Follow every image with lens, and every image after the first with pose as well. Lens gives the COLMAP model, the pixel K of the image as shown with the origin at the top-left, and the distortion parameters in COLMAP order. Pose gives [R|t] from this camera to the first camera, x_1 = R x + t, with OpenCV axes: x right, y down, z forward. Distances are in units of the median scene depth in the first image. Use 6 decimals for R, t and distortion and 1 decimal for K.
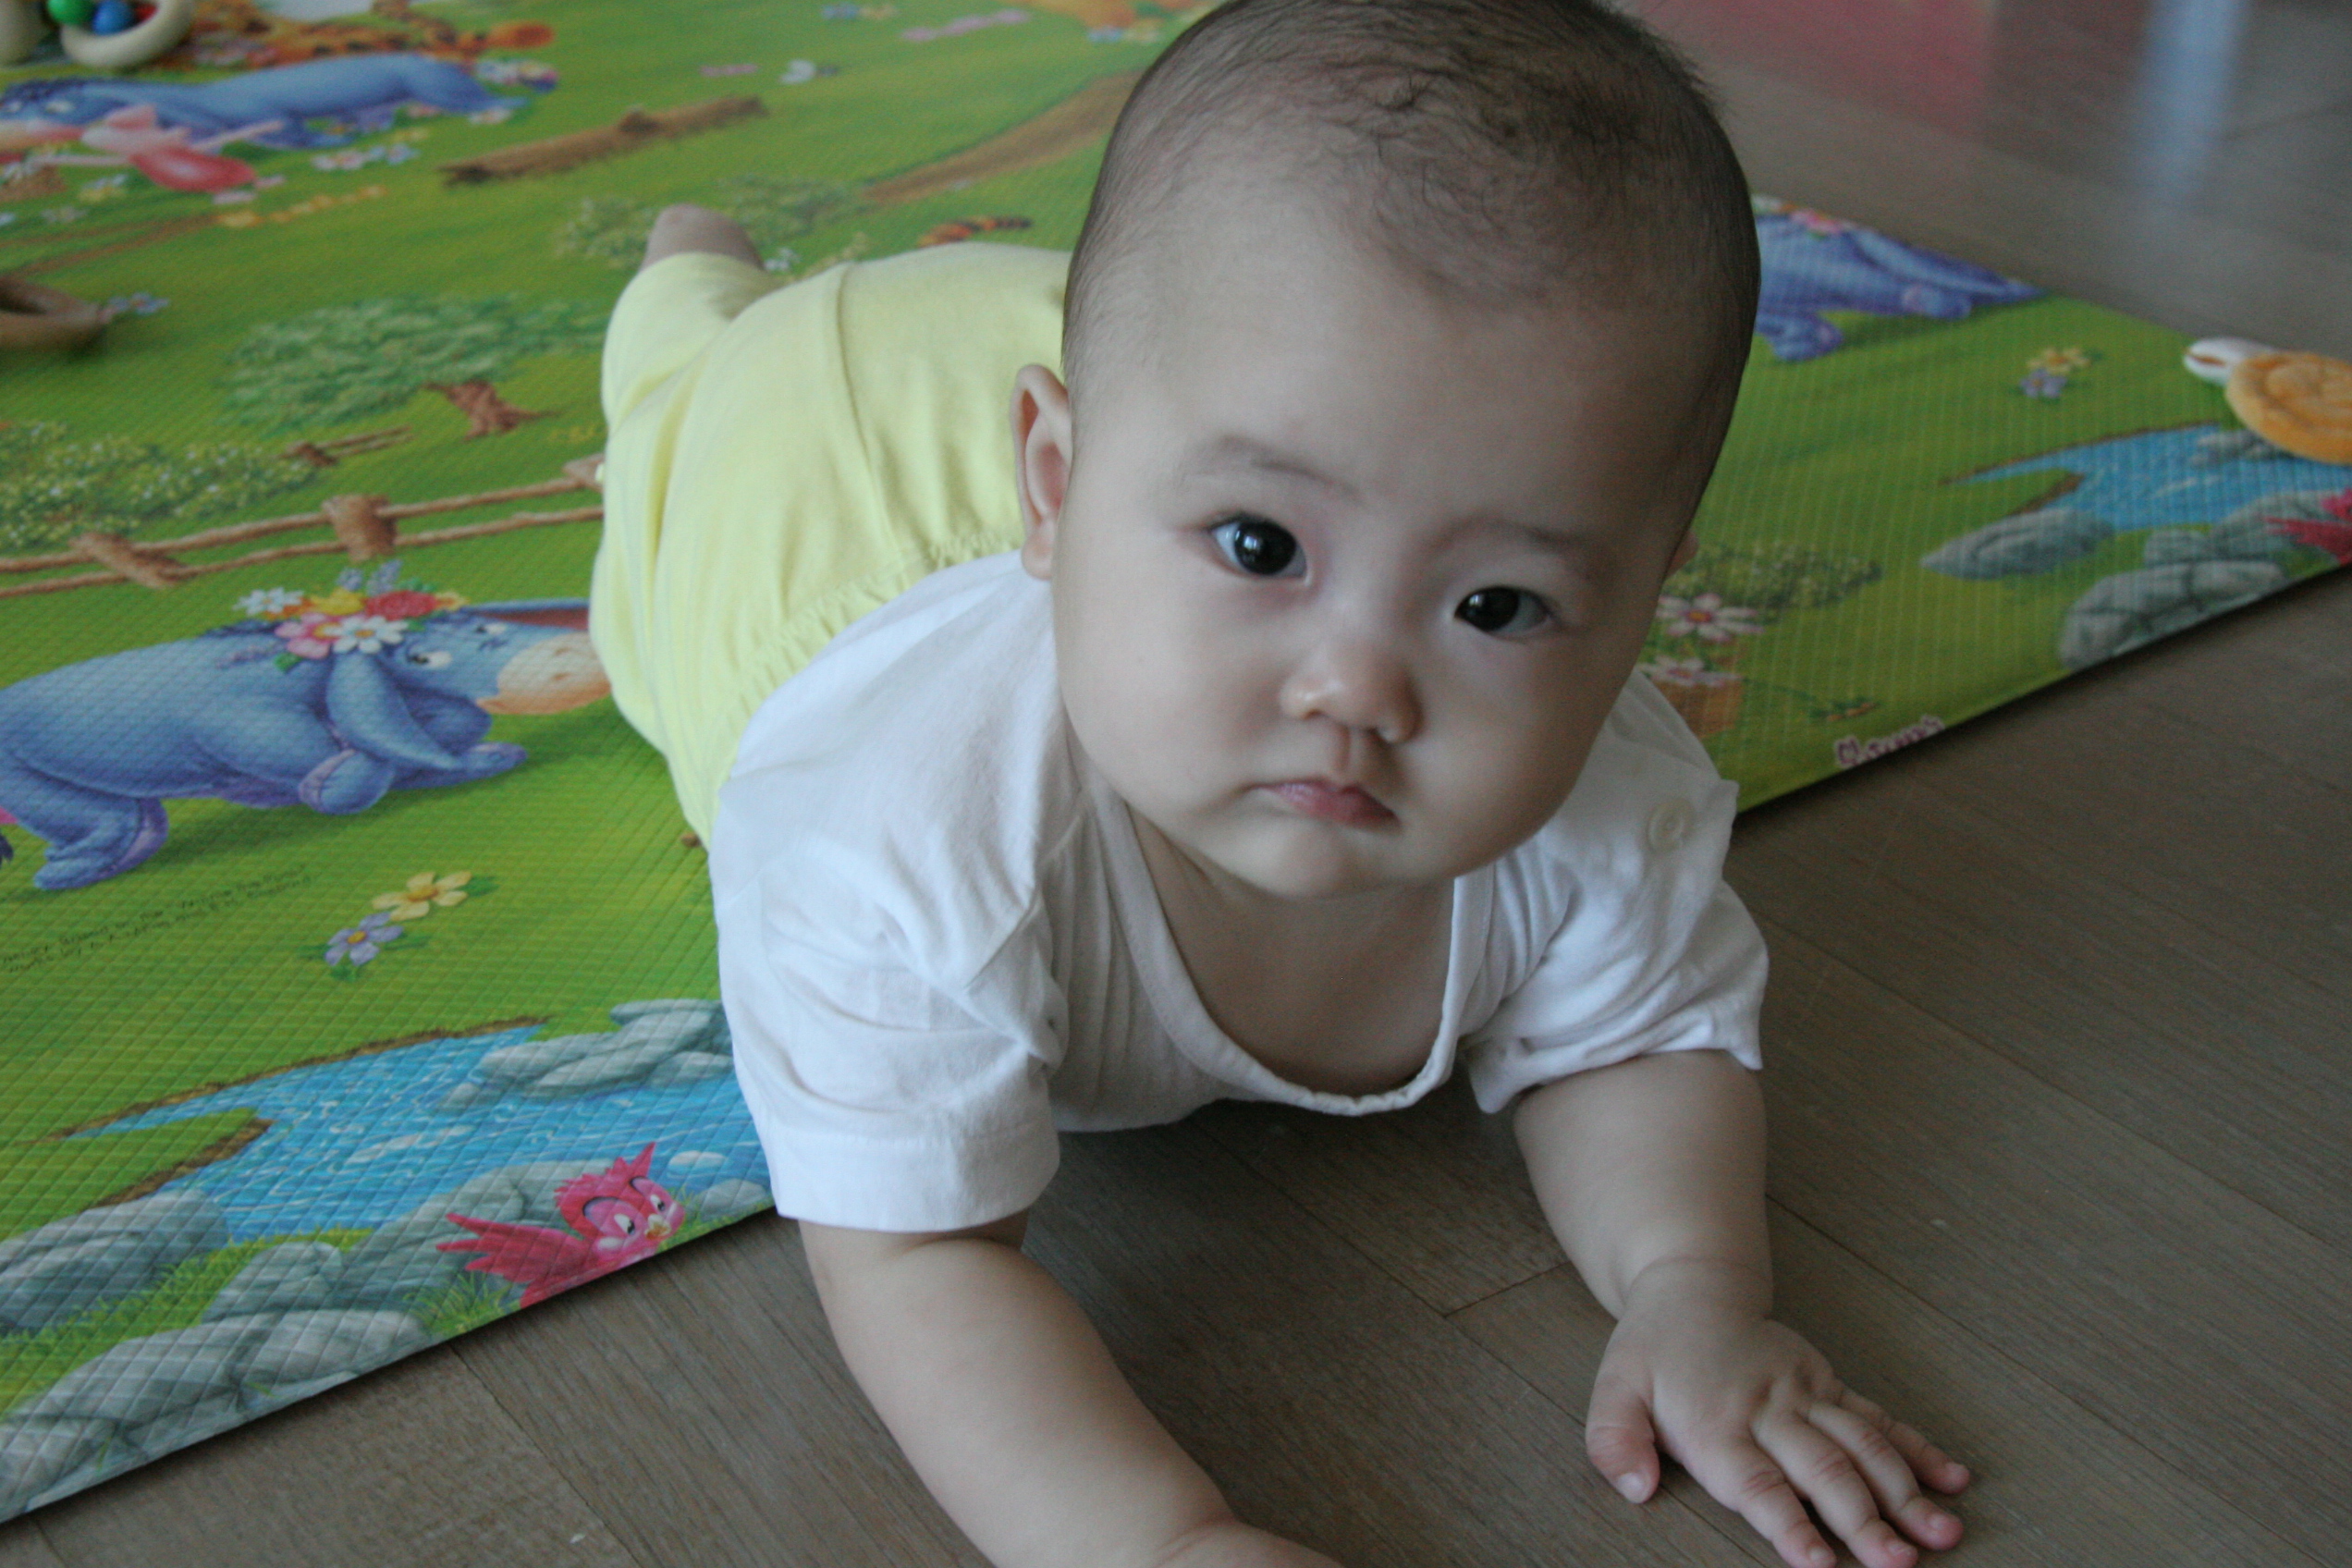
lens RADIAL K [[3501.0, 0, 1181.2], [0, 3501.0, 922.0], [0, 0, 1]] dist [0.058512, 0.881576]
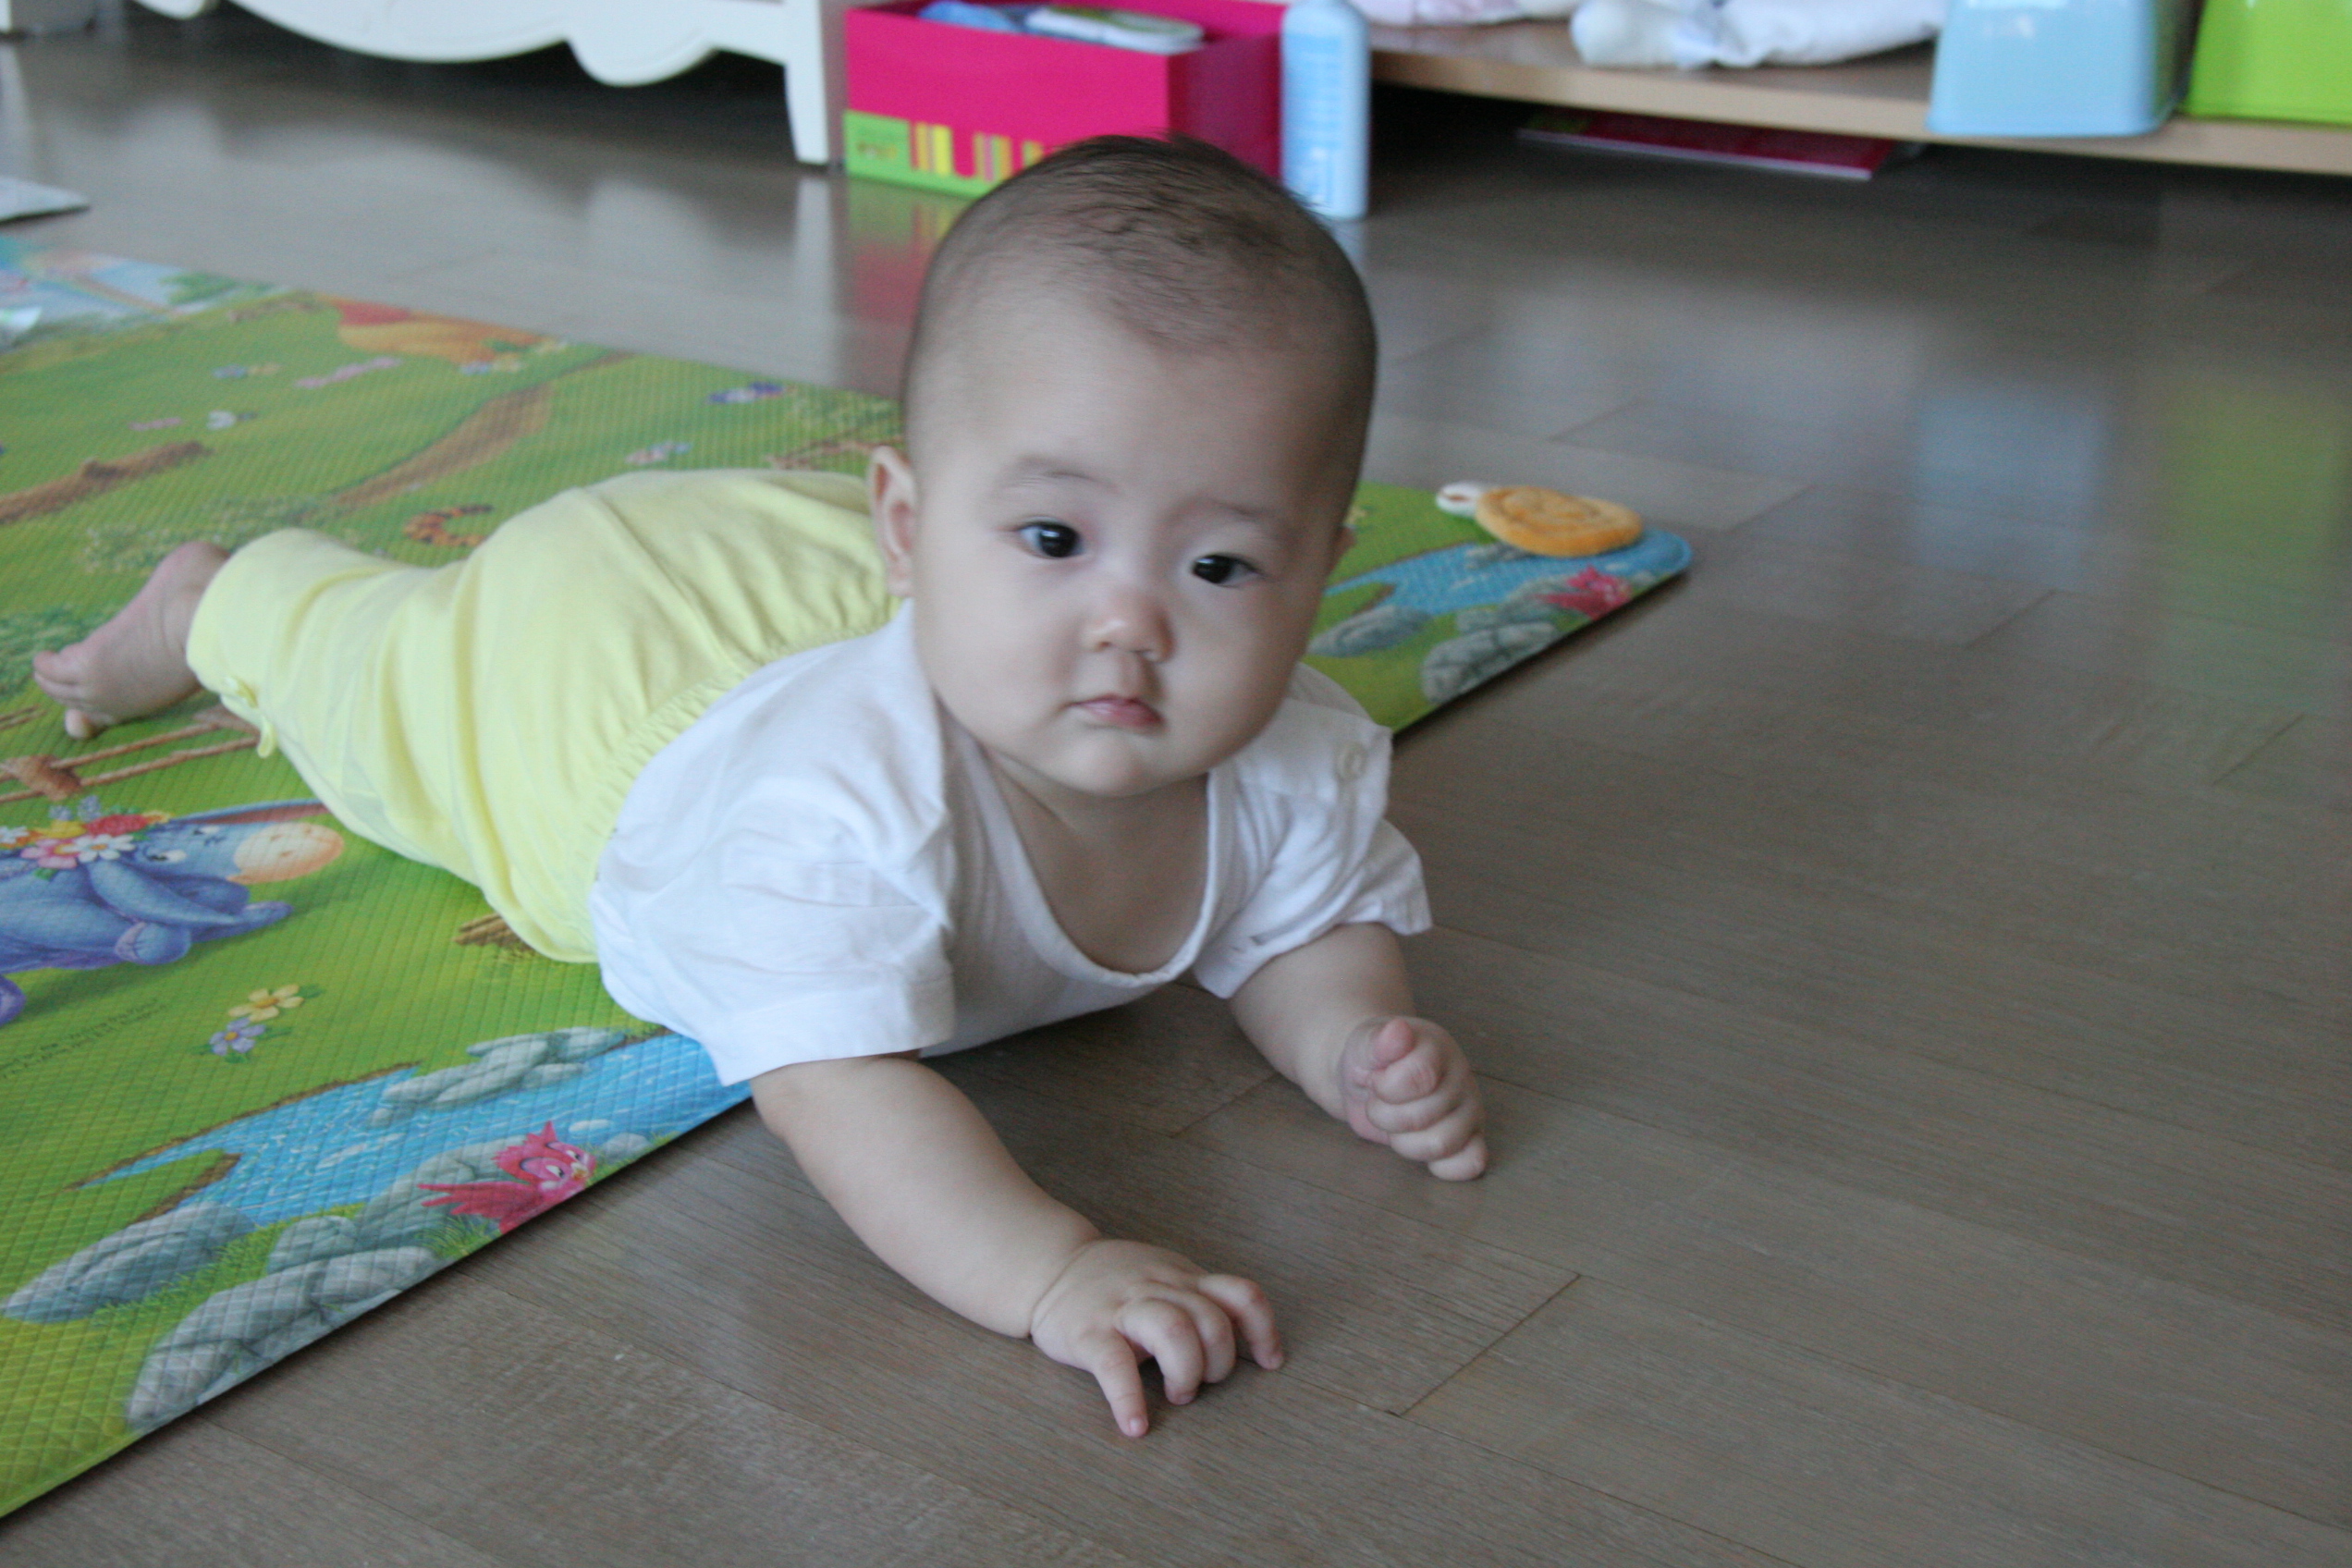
lens RADIAL K [[3501.0, 0, 1181.2], [0, 3501.0, 922.0], [0, 0, 1]] dist [0.058512, 0.881576]
pose [[0.956984, -0.141345, 0.253385, -0.243055], [0.168660, 0.981609, -0.089430, 0.144652], [-0.236084, 0.128319, 0.963223, -0.310772]]
